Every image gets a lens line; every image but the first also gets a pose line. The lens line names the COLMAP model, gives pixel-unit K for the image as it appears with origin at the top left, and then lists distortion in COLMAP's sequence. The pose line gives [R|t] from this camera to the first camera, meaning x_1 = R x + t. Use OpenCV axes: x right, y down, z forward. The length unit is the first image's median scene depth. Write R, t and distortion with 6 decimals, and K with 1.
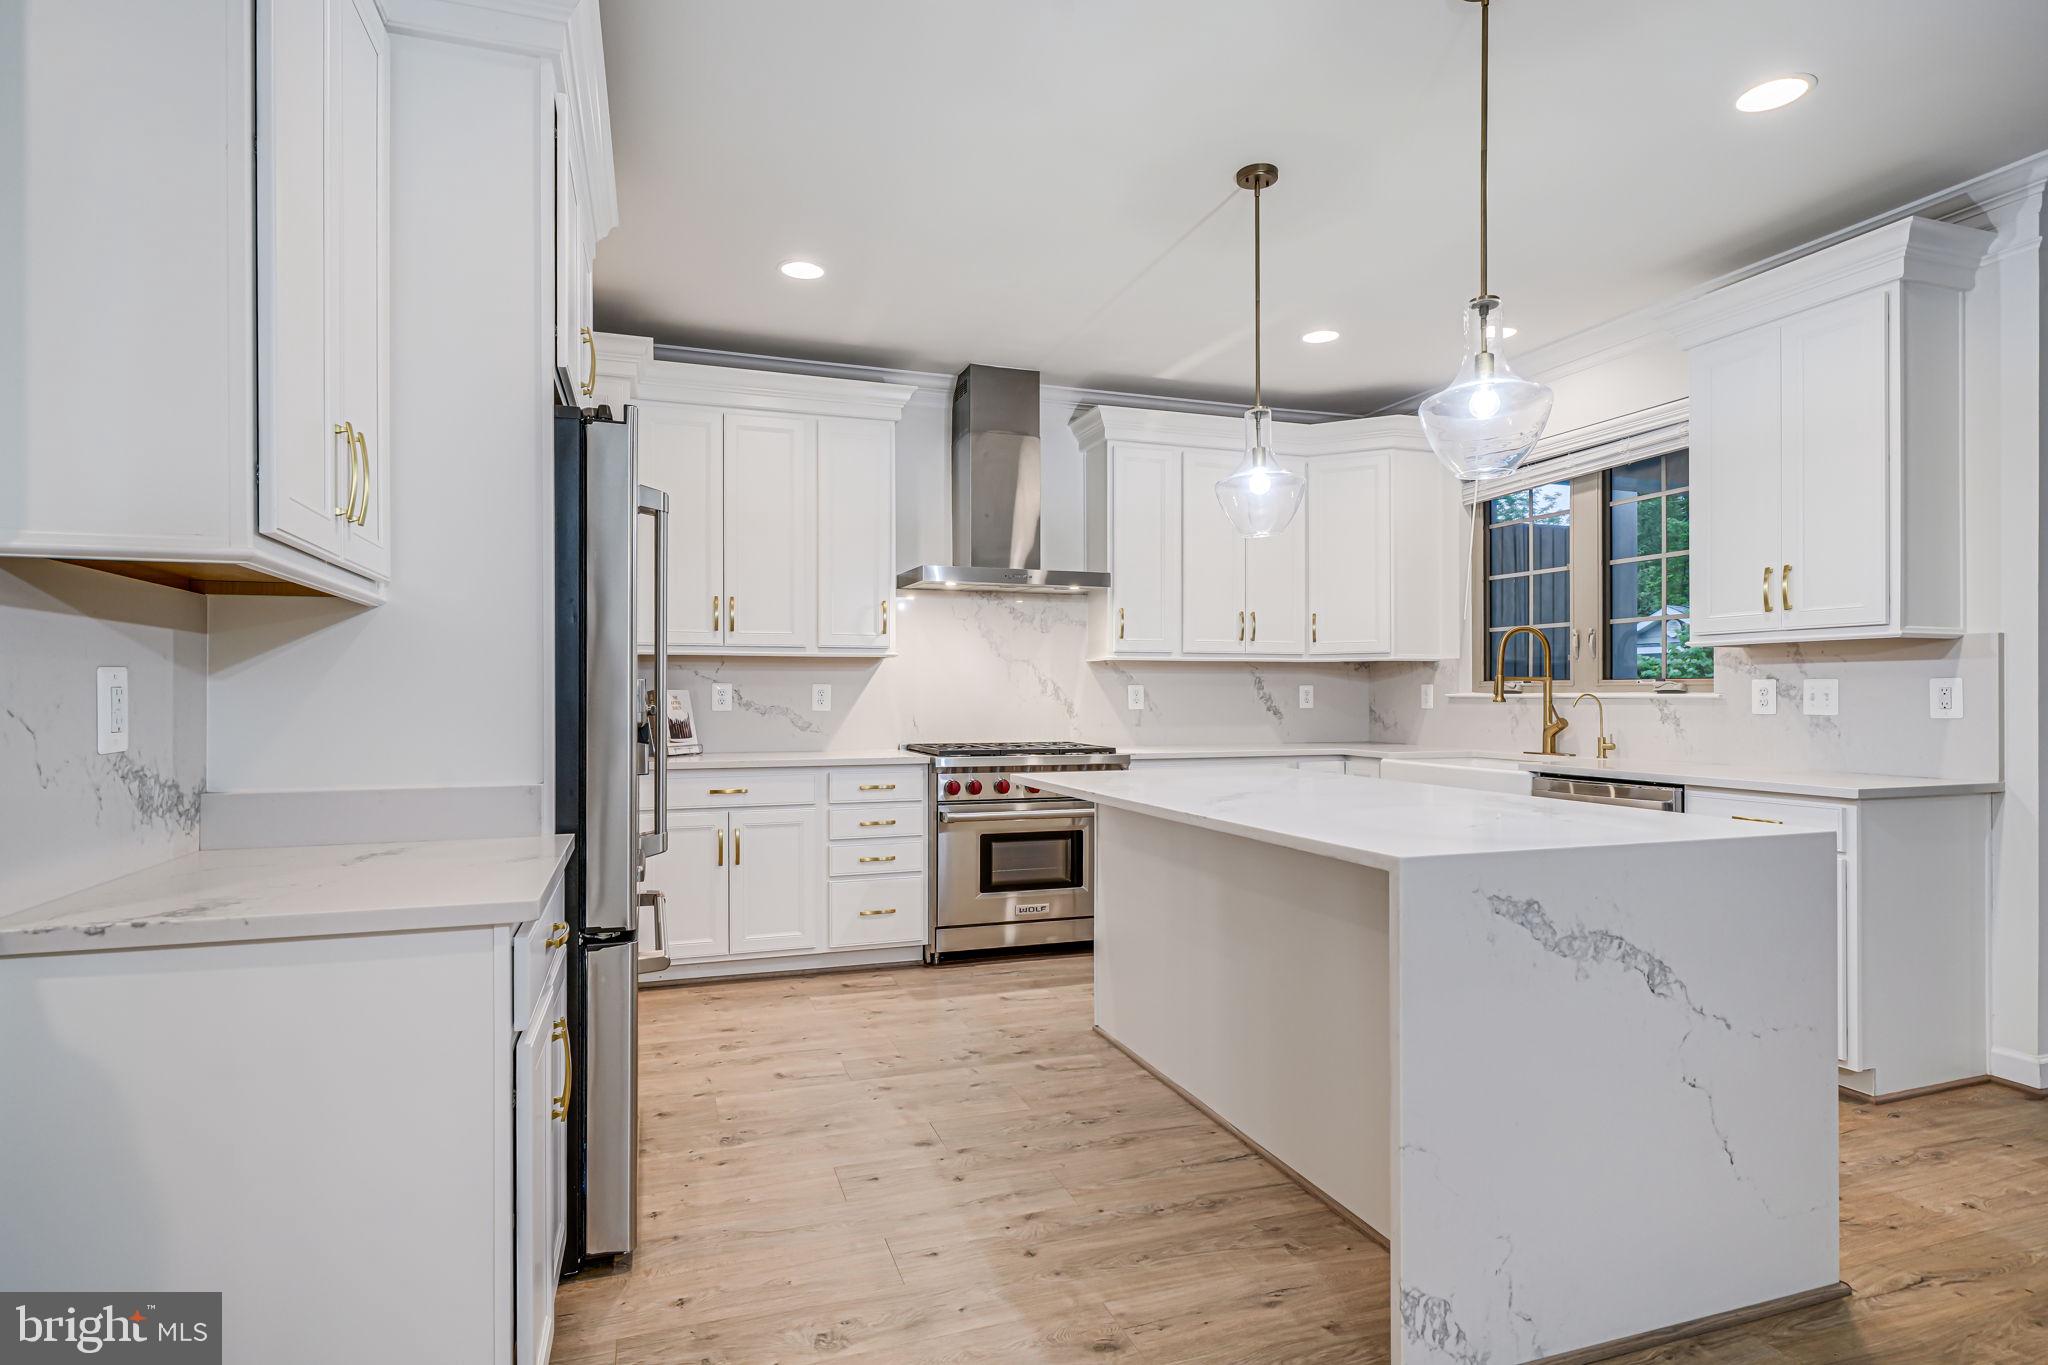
lens RADIAL K [[1046.0, 0, 1022.4], [0, 1046.0, 698.2], [0, 0, 1]] dist [0.001830, 0.000281]
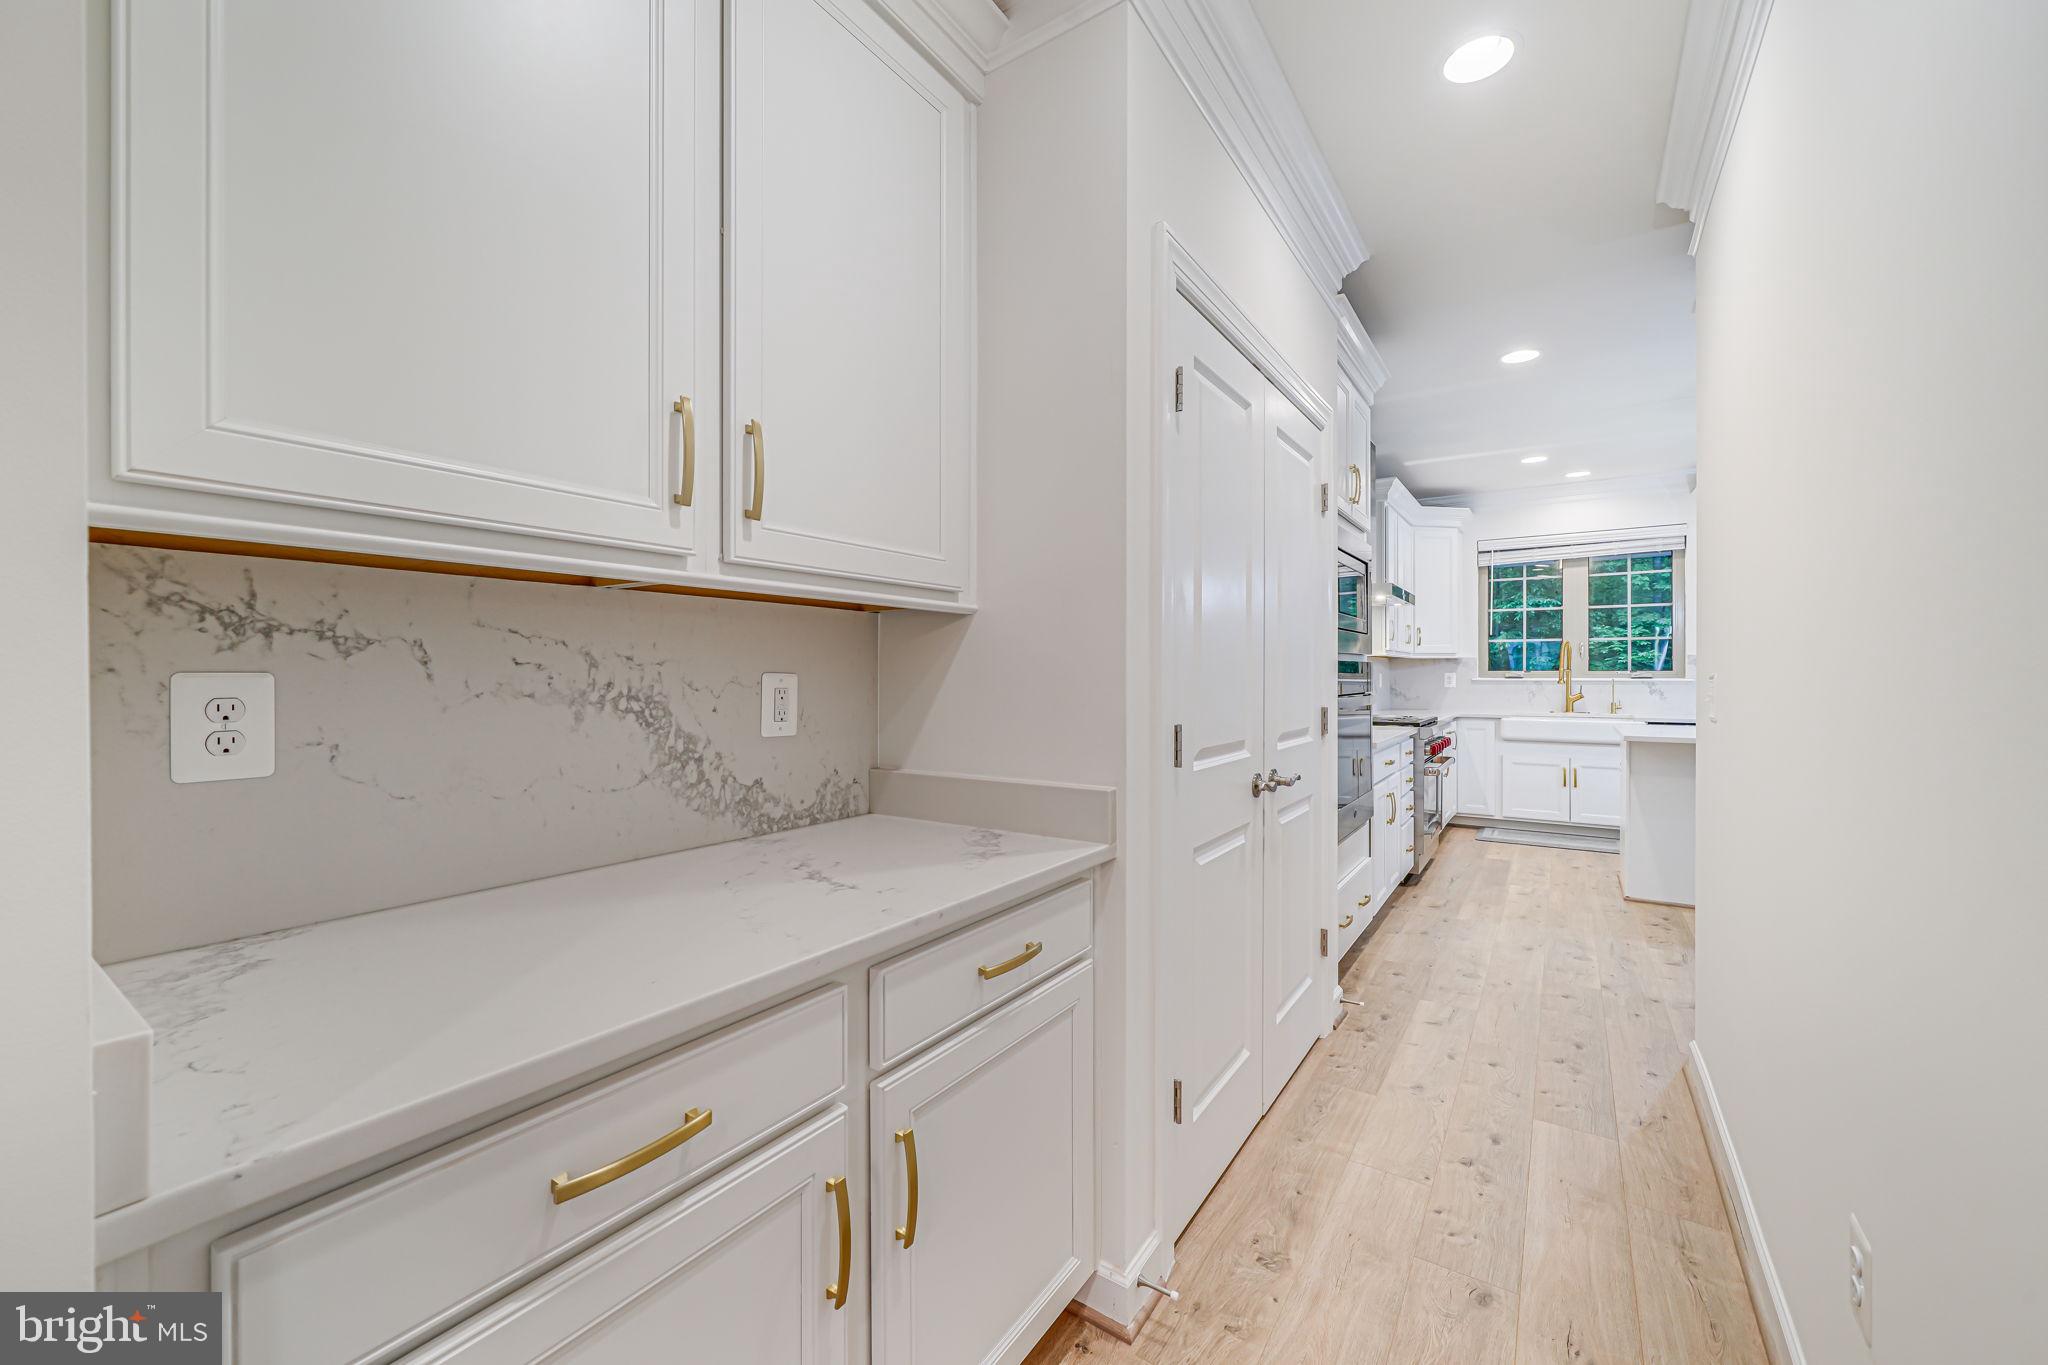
lens RADIAL K [[803.6, 0, 1013.9], [0, 803.6, 676.5], [0, 0, 1]] dist [0.001919, 0.000070]
pose [[0.803881, -0.000220, 0.594790, -1.128141], [0.001657, 0.999997, -0.001869, -0.007752], [-0.594787, 0.002488, 0.803879, 0.491907]]
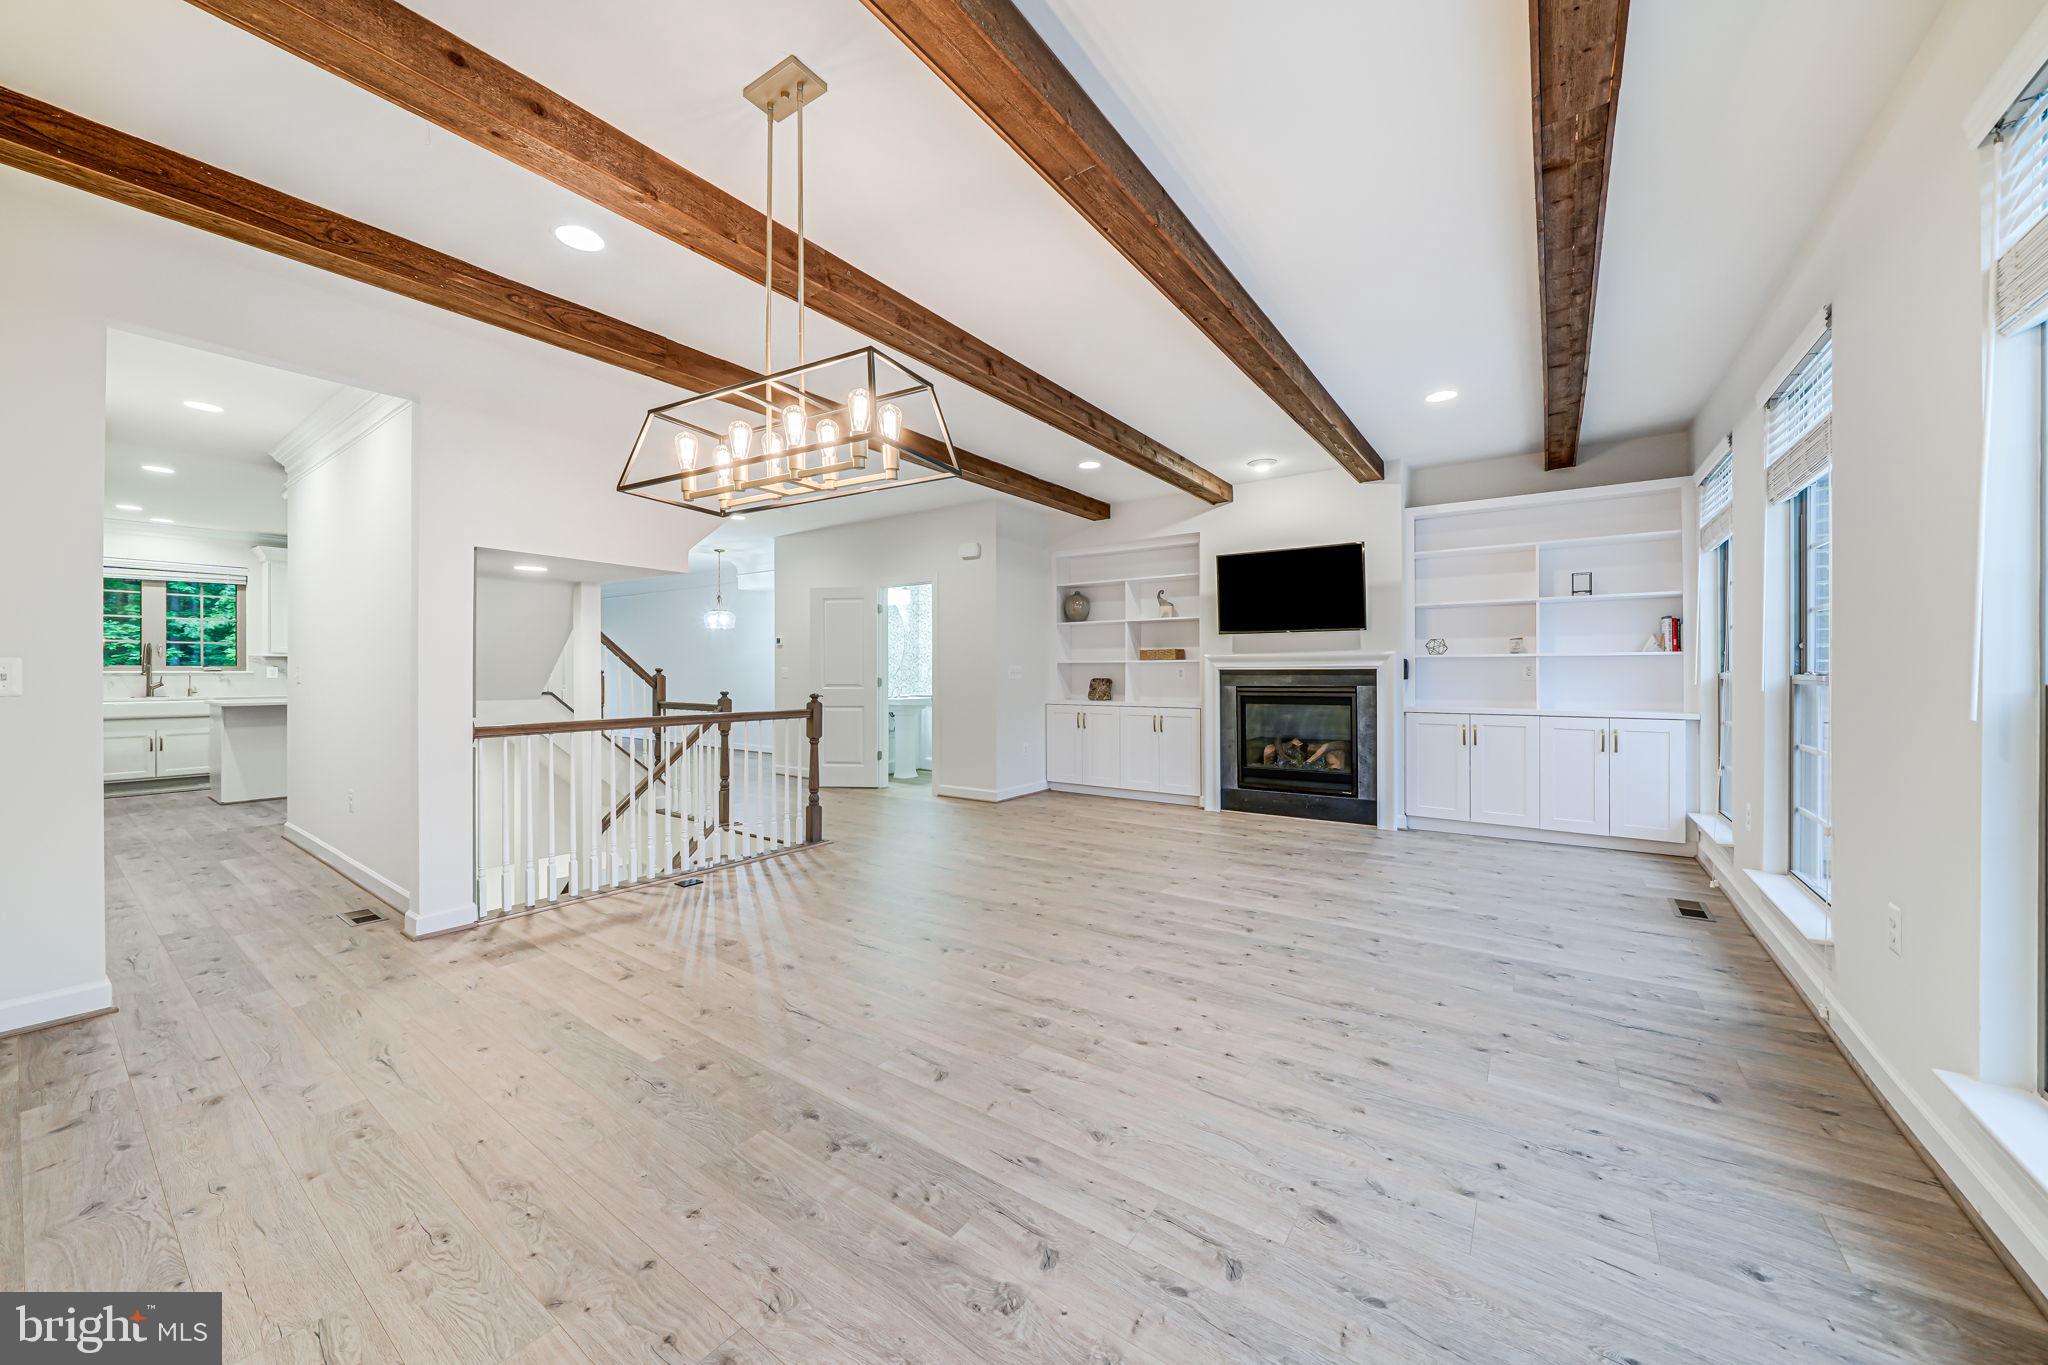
lens RADIAL K [[732.5, 0, 1024.9], [0, 732.5, 664.8], [0, 0, 1]] dist [-0.002048, -0.000084]
pose [[-0.585460, 0.010718, 0.810630, -2.055204], [0.007736, 0.999941, -0.007634, 0.009347], [-0.810664, 0.001801, -0.585509, 0.398420]]
